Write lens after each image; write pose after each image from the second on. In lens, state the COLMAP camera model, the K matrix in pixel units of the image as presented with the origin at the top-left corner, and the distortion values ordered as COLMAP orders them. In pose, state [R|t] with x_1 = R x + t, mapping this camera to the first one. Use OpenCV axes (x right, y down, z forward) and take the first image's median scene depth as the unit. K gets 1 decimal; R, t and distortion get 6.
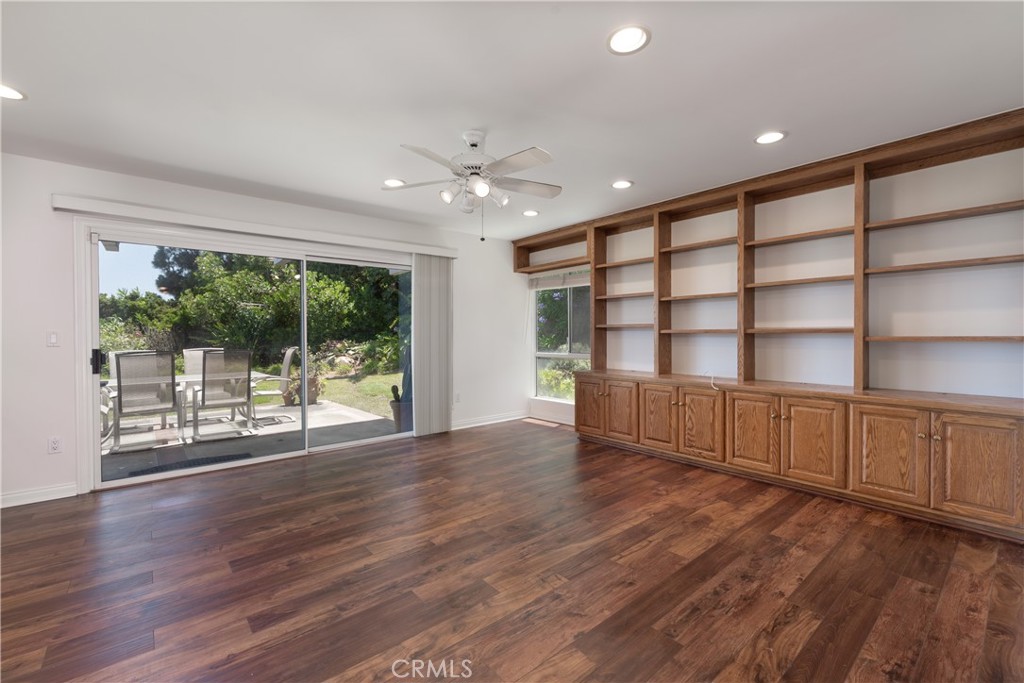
lens RADIAL K [[431.7, 0, 512.0], [0, 431.7, 341.5], [0, 0, 1]] dist [0.002441, 0.000187]
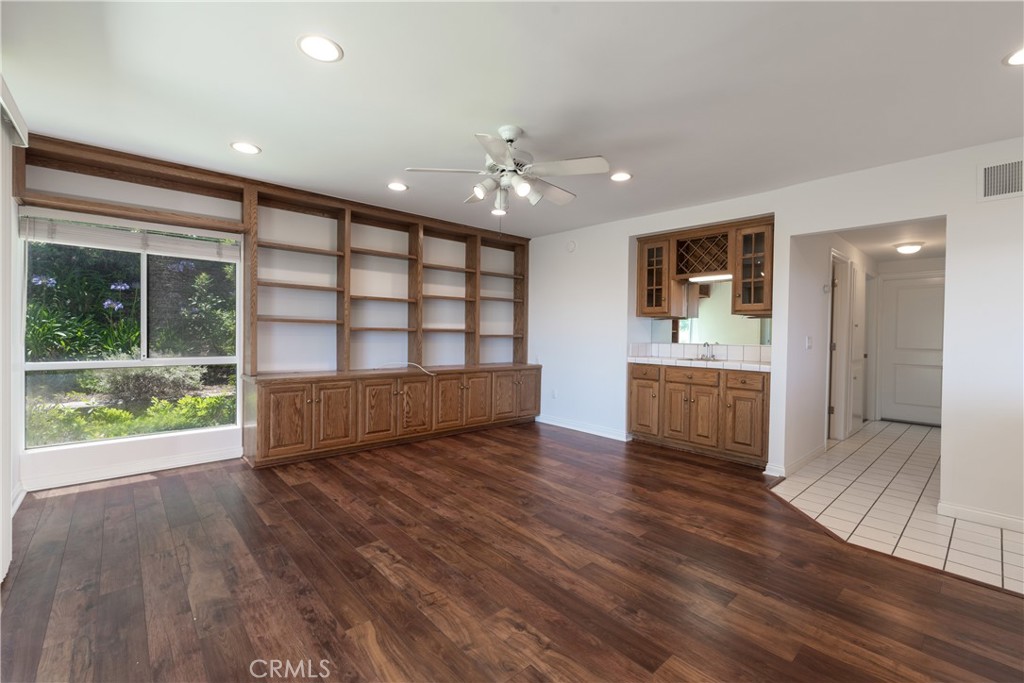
lens RADIAL K [[441.6, 0, 512.0], [0, 441.6, 341.5], [0, 0, 1]] dist [0.000131, -0.000066]
pose [[-0.026281, -0.015649, 0.999532, -0.887078], [0.003476, 0.999870, 0.015746, -0.010502], [-0.999649, 0.003888, -0.026223, 0.825402]]
